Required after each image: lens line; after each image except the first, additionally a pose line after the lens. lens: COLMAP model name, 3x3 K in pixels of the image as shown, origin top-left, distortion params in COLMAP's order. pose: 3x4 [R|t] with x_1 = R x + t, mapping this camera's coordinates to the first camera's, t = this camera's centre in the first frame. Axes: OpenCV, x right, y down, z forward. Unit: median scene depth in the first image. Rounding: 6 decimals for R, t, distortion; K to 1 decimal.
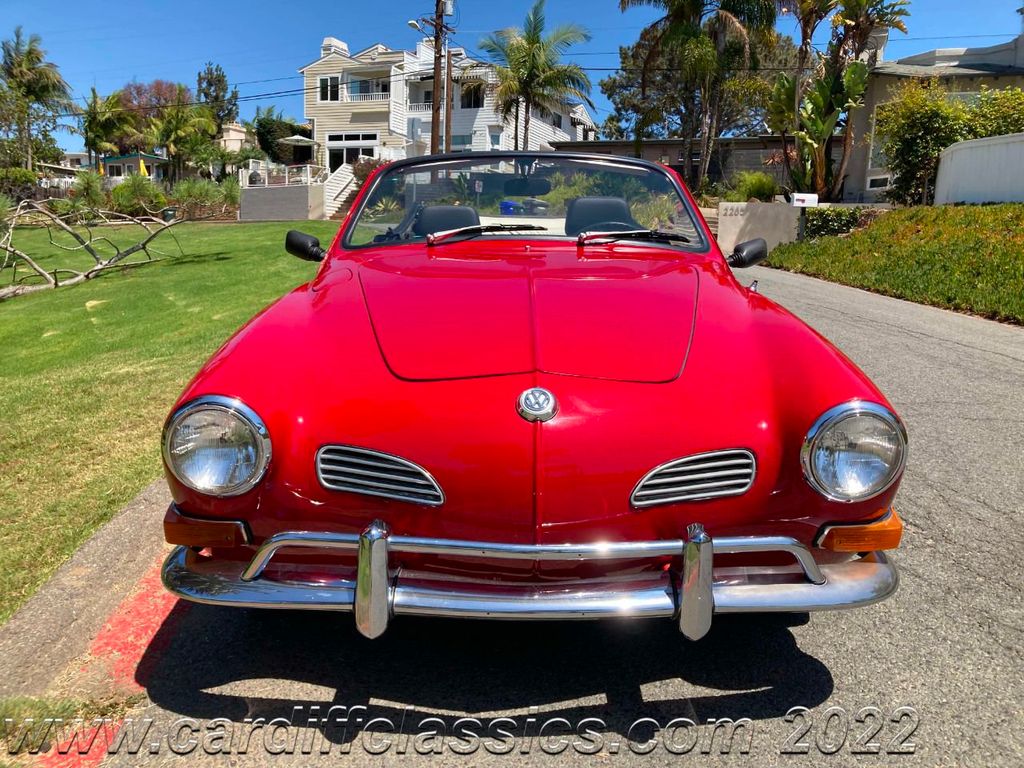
lens RADIAL K [[834.3, 0, 518.2], [0, 834.3, 393.2], [0, 0, 1]] dist [0.030935, -0.029299]
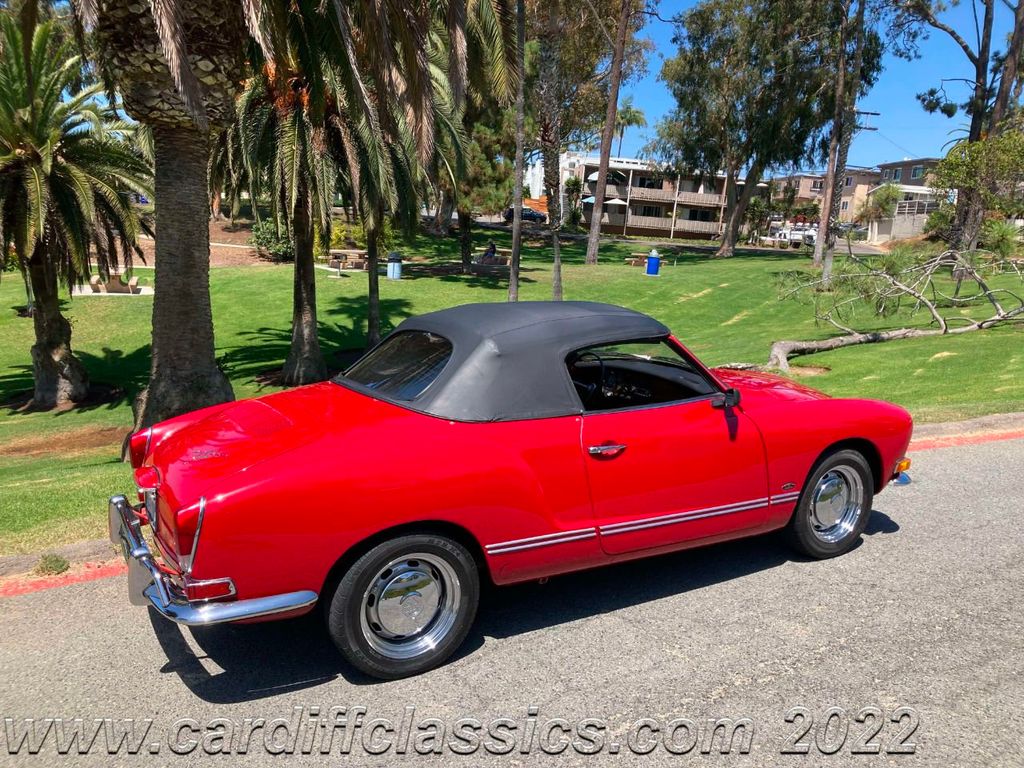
lens RADIAL K [[834.3, 0, 508.5], [0, 834.3, 390.6], [0, 0, 1]] dist [0.030935, -0.029299]
pose [[0.414857, 0.174222, -0.893051, 0.185474], [-0.203615, 0.974382, 0.095502, -0.046082], [0.886811, 0.142219, 0.439704, 0.055517]]
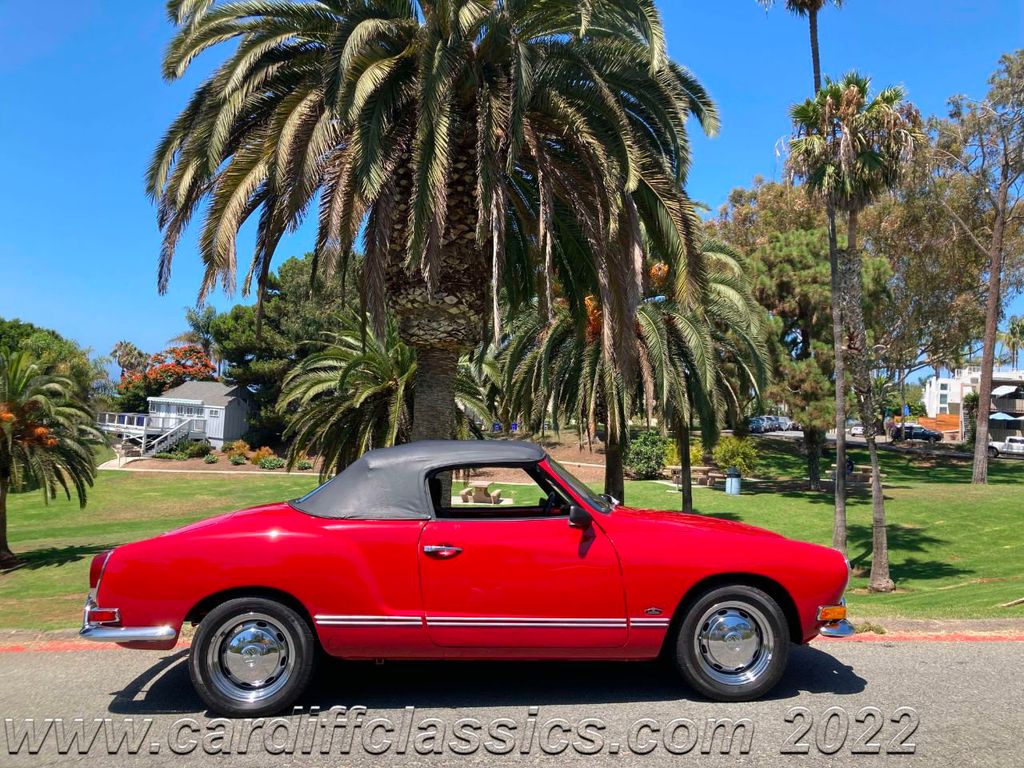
lens RADIAL K [[834.3, 0, 524.7], [0, 834.3, 379.8], [0, 0, 1]] dist [0.030935, -0.029299]
pose [[-0.015428, -0.090487, -0.995778, 0.252480], [-0.213341, 0.973261, -0.085135, -0.049588], [0.976856, 0.211127, -0.034320, 0.176277]]
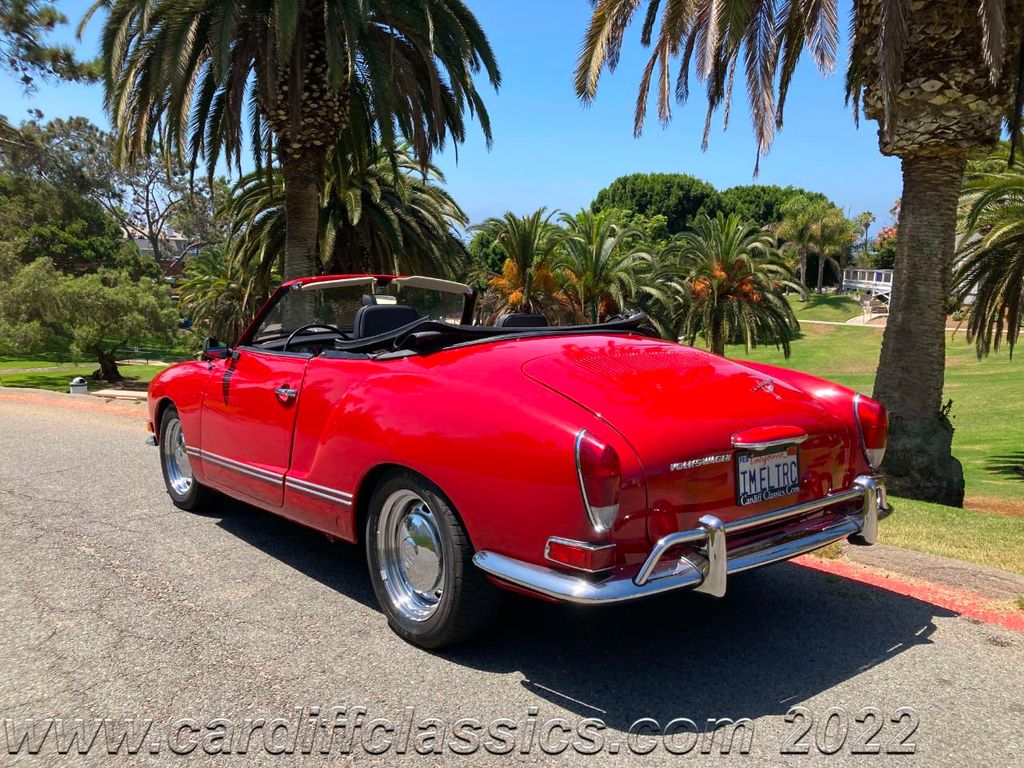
lens RADIAL K [[834.3, 0, 523.1], [0, 834.3, 398.7], [0, 0, 1]] dist [0.030935, -0.029299]
pose [[-0.785804, 0.058597, -0.615694, 0.108484], [-0.137537, 0.954018, 0.266332, -0.077174], [0.602989, 0.293965, -0.741612, 0.347506]]
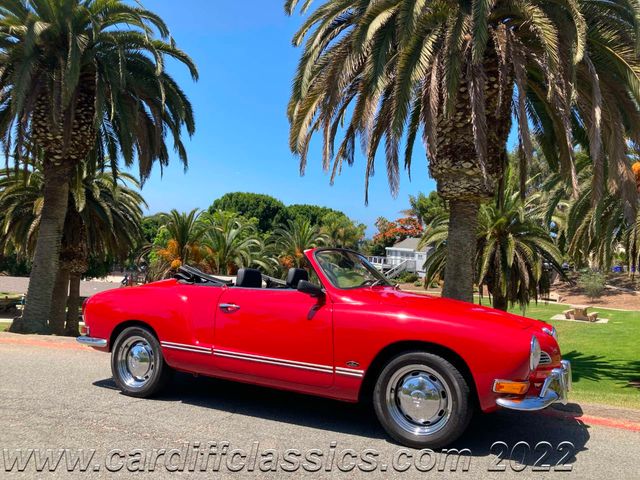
lens RADIAL K [[521.4, 0, 323.2], [0, 521.4, 249.2], [0, 0, 1]] dist [0.030935, -0.029299]
pose [[-0.551660, -0.070090, -0.831119, 0.181736], [-0.214705, 0.974816, 0.060303, -0.062016], [0.805961, 0.211712, -0.552815, 0.293498]]
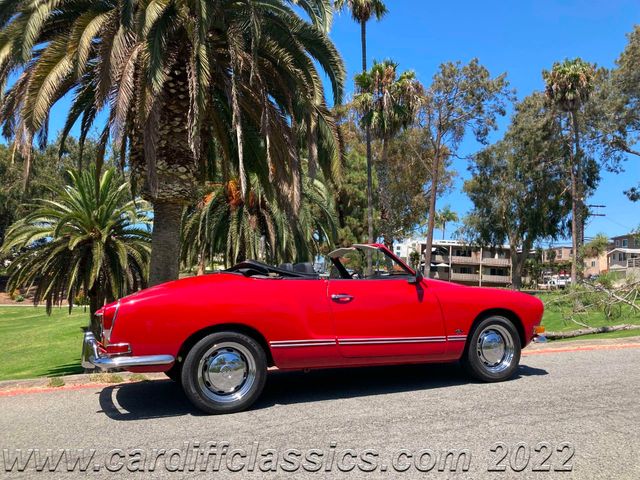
lens RADIAL K [[521.4, 0, 317.9], [0, 521.4, 247.7], [0, 0, 1]] dist [0.030935, -0.029299]
pose [[0.304776, -0.082361, -0.948856, 0.231349], [-0.187159, 0.971650, -0.144456, -0.007782], [0.933854, 0.221614, 0.280721, 0.084587]]
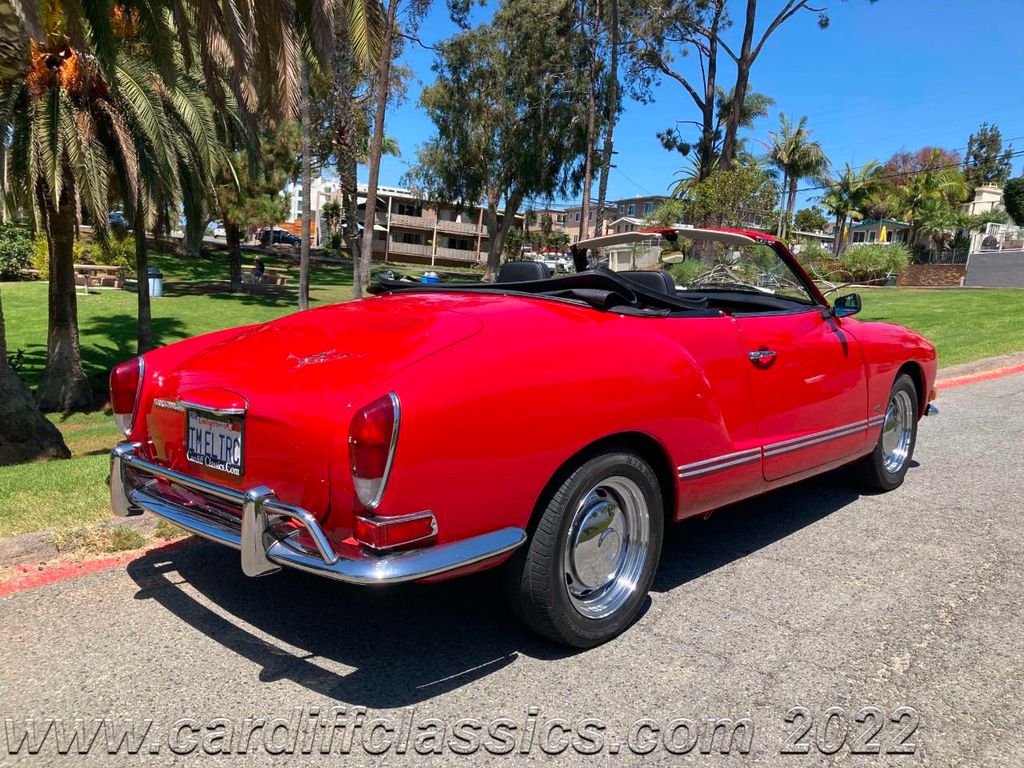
lens RADIAL K [[834.3, 0, 513.9], [0, 834.3, 396.7], [0, 0, 1]] dist [0.030935, -0.029299]
pose [[0.664903, 0.128956, -0.735714, 0.117712], [-0.180265, 0.983572, 0.009486, -0.006064], [0.724851, 0.126316, 0.677226, 0.018892]]
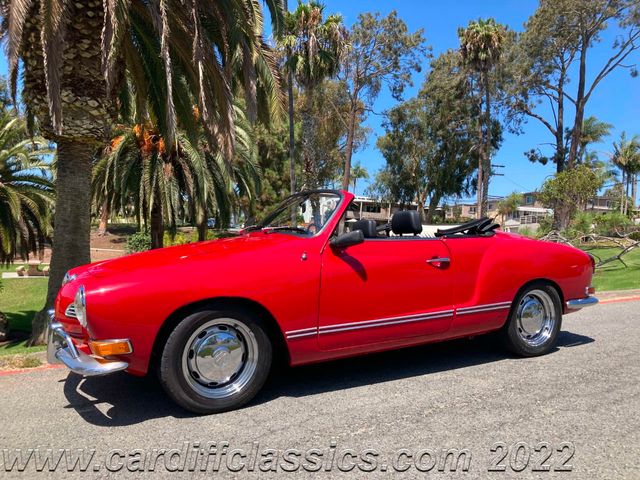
lens RADIAL K [[521.4, 0, 321.8], [0, 521.4, 251.7], [0, 0, 1]] dist [0.030935, -0.029299]
pose [[0.471674, 0.006707, -0.881747, 0.176626], [-0.173911, 0.981037, -0.085568, -0.005950], [0.864453, 0.193706, 0.463896, 0.070896]]
